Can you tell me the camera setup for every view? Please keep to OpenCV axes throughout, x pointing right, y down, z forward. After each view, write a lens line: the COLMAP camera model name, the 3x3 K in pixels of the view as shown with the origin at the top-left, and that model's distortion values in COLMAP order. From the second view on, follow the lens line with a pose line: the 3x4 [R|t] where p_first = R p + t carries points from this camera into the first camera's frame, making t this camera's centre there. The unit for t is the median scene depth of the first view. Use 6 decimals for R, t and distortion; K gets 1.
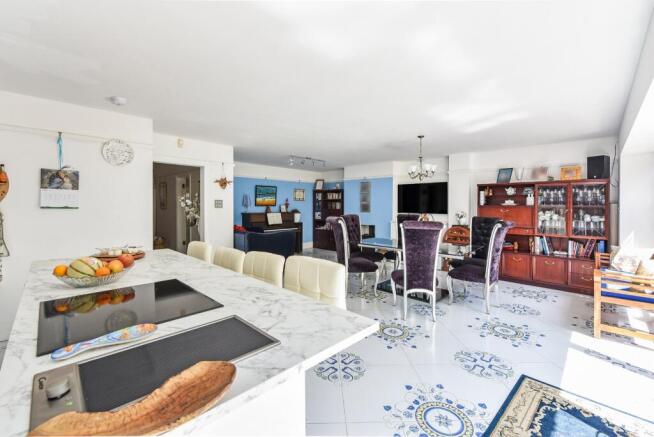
lens RADIAL K [[275.7, 0, 327.0], [0, 275.7, 218.5], [0, 0, 1]] dist [-0.000155, -0.000023]
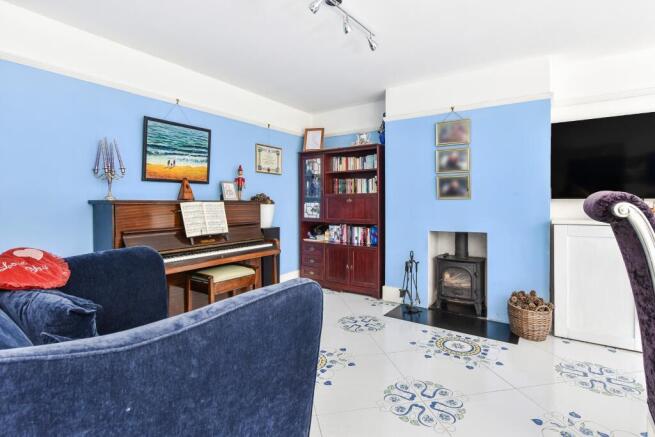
lens RADIAL K [[331.7, 0, 328.4], [0, 331.7, 207.0], [0, 0, 1]] dist [0.000063, -0.000022]
pose [[0.986111, -0.006790, 0.165951, -0.100356], [0.012101, 0.999446, -0.031018, 0.000528], [-0.165648, 0.032595, 0.985646, 0.531628]]
